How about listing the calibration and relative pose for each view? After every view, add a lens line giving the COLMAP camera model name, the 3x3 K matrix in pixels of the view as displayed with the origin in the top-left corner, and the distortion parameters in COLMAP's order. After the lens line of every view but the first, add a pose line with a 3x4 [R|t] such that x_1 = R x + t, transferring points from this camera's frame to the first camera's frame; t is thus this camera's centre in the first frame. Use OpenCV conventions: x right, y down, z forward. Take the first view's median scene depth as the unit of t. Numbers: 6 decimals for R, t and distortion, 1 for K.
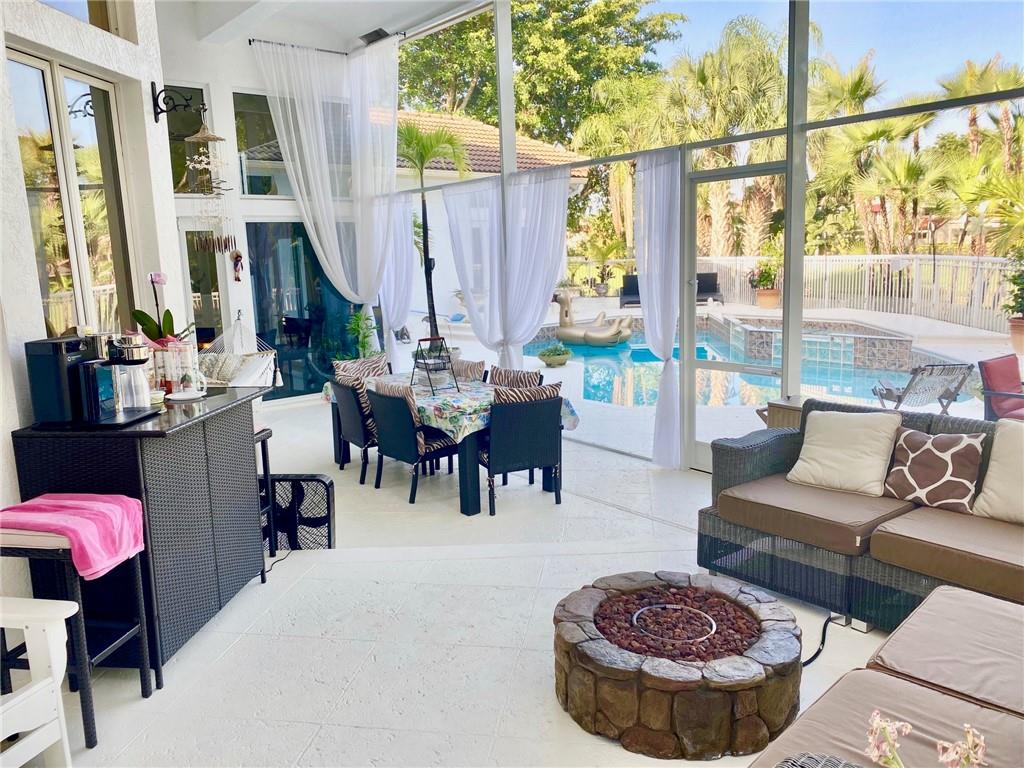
lens RADIAL K [[788.6, 0, 514.2], [0, 788.6, 379.4], [0, 0, 1]] dist [0.039716, -0.015544]
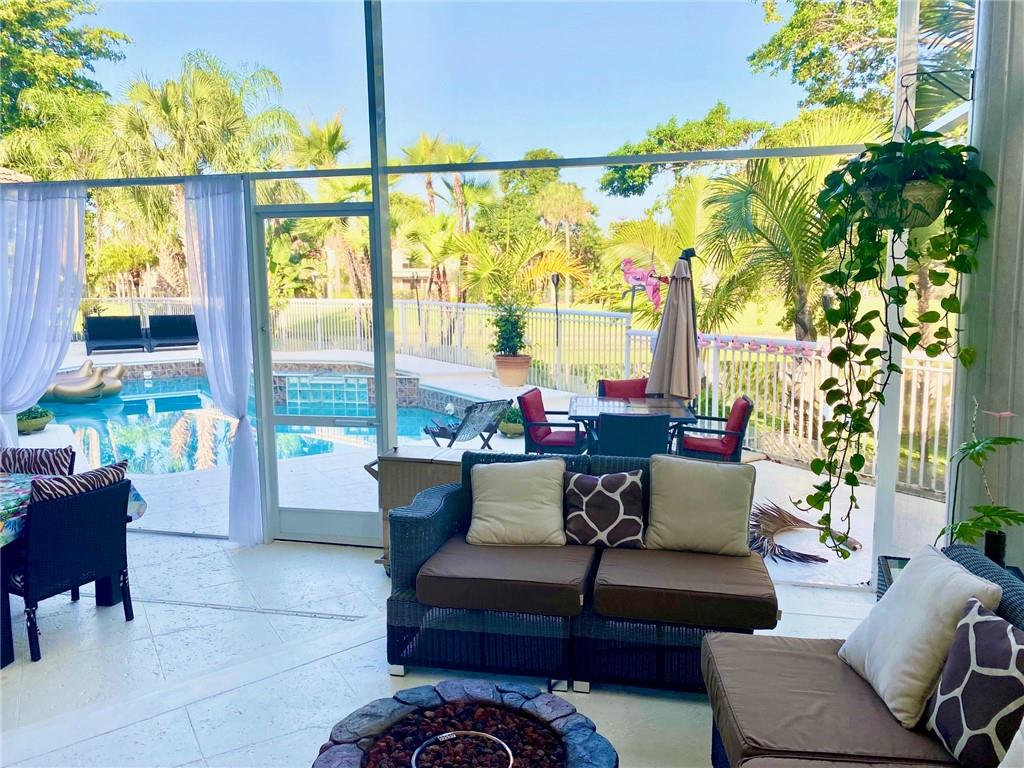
lens RADIAL K [[788.6, 0, 514.2], [0, 788.6, 379.4], [0, 0, 1]] dist [0.039716, -0.015544]
pose [[0.789666, -0.052590, 0.611279, -0.105640], [0.083879, 0.996218, -0.022649, -0.024385], [-0.607776, 0.069159, 0.791091, 0.143570]]
